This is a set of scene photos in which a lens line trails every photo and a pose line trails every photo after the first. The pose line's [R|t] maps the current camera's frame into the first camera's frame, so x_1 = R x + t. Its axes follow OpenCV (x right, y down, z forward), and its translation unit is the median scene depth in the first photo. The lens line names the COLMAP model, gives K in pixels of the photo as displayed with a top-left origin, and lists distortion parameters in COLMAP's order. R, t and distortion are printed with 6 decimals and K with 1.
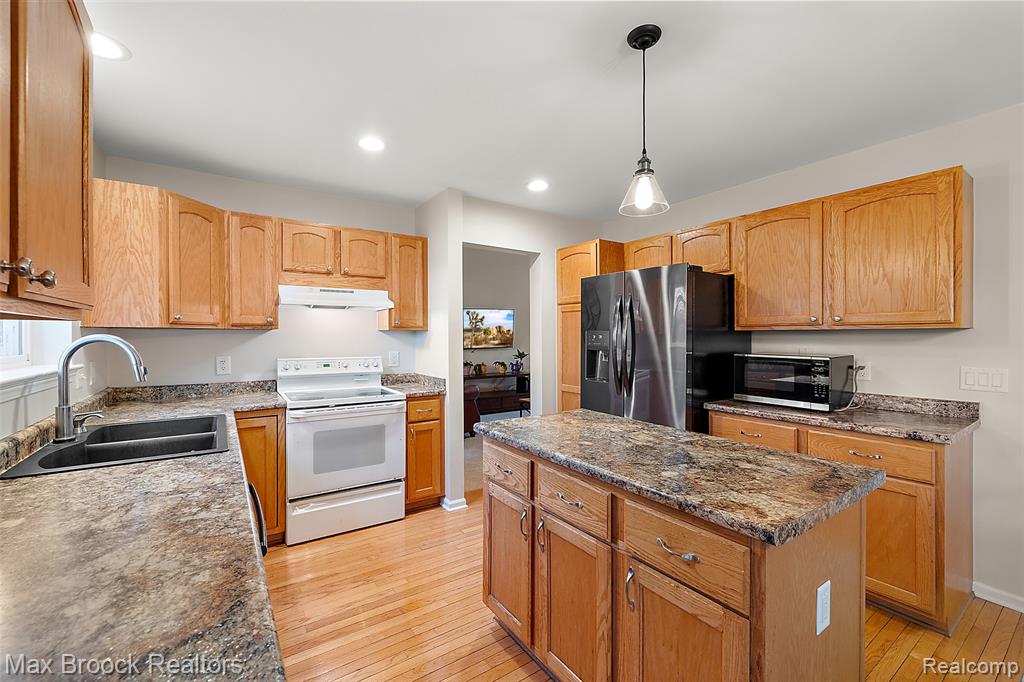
lens RADIAL K [[436.9, 0, 514.7], [0, 436.9, 334.1], [0, 0, 1]] dist [-0.000400, -0.000037]
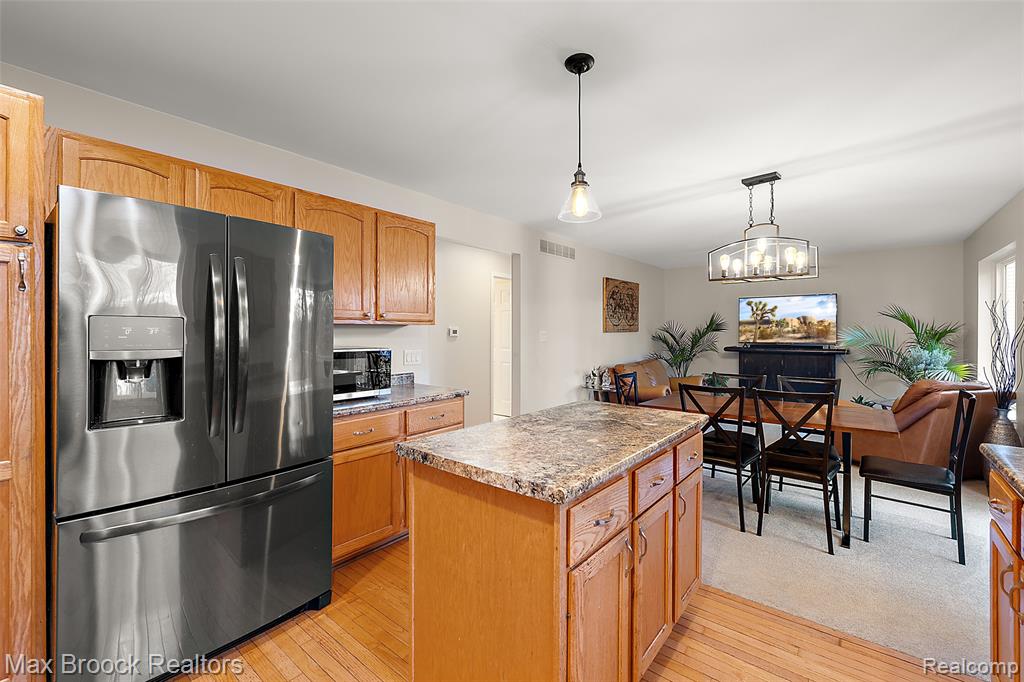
lens RADIAL K [[427.2, 0, 512.9], [0, 427.2, 329.8], [0, 0, 1]] dist [-0.000044, 0.000003]
pose [[-0.289613, 0.002291, 0.957141, -0.414857], [-0.005893, 0.999974, -0.004176, 0.005954], [-0.957126, -0.006850, -0.289592, 0.869821]]
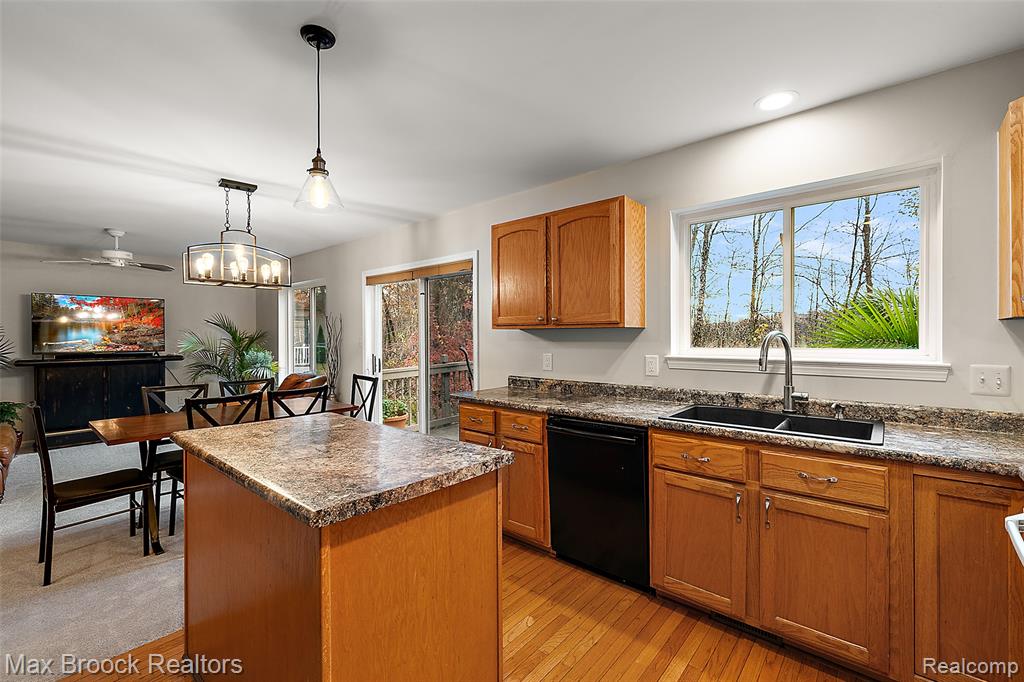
lens RADIAL K [[436.9, 0, 514.7], [0, 436.9, 334.1], [0, 0, 1]] dist [-0.000400, -0.000037]
pose [[-0.965594, 0.002559, -0.260043, 0.059920], [0.005480, 0.999930, -0.010509, 0.010426], [0.259998, -0.011573, -0.965540, 1.219233]]
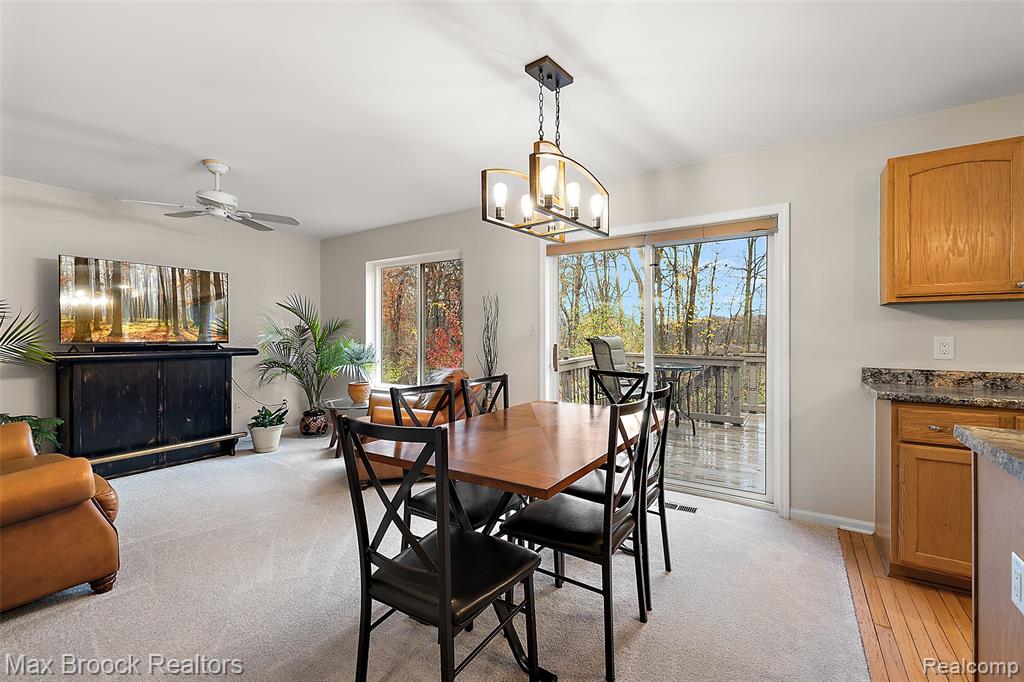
lens RADIAL K [[438.5, 0, 512.0], [0, 438.5, 341.0], [0, 0, 1]] dist [0.000217, -0.000186]
pose [[-0.925257, 0.003835, -0.379321, 0.804265], [0.003553, 0.999993, 0.001443, 0.054966], [0.379324, -0.000012, -0.925264, 0.588800]]
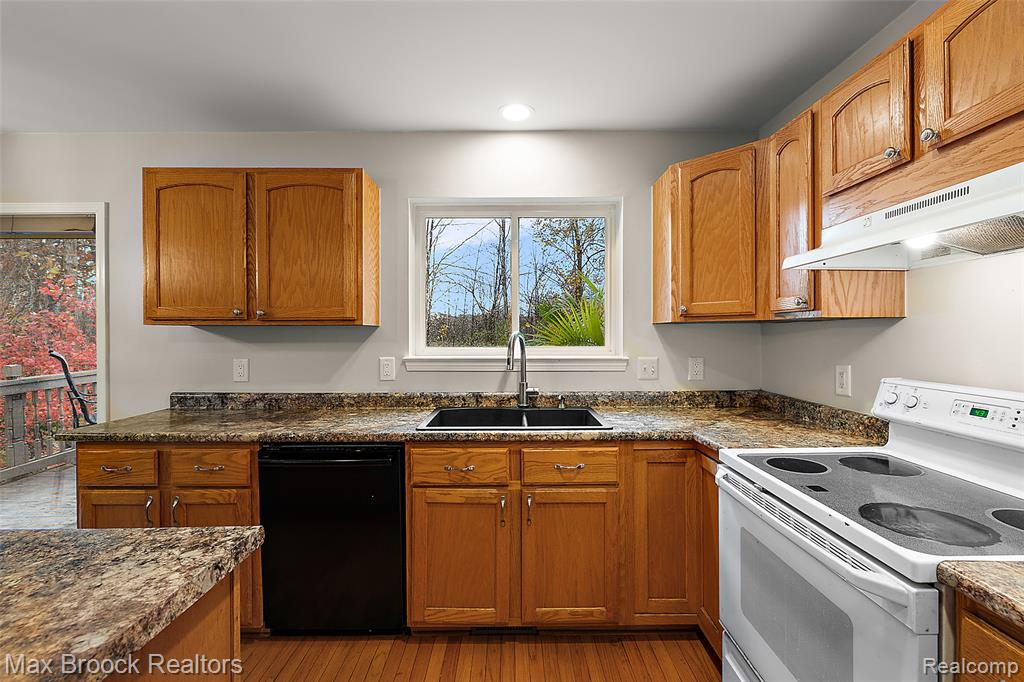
lens RADIAL K [[436.9, 0, 514.7], [0, 436.9, 334.1], [0, 0, 1]] dist [-0.000400, -0.000037]
pose [[-0.558916, 0.000727, -0.829224, 0.087177], [0.007125, 0.999967, -0.003926, 0.008416], [0.829194, -0.008103, -0.558903, 1.048466]]
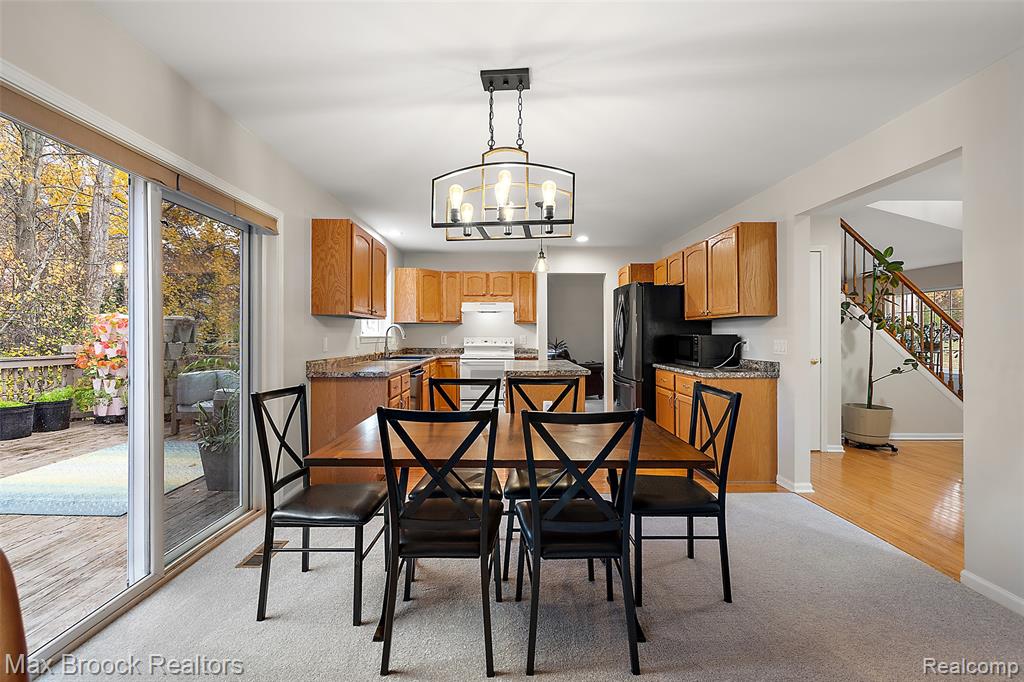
lens RADIAL K [[431.9, 0, 502.5], [0, 431.9, 334.9], [0, 0, 1]] dist [-0.001815, -0.000096]
pose [[0.826004, 0.000982, -0.563664, 0.870611], [0.002632, 0.999981, 0.005599, 0.036187], [0.563658, -0.006108, 0.825985, -0.680231]]
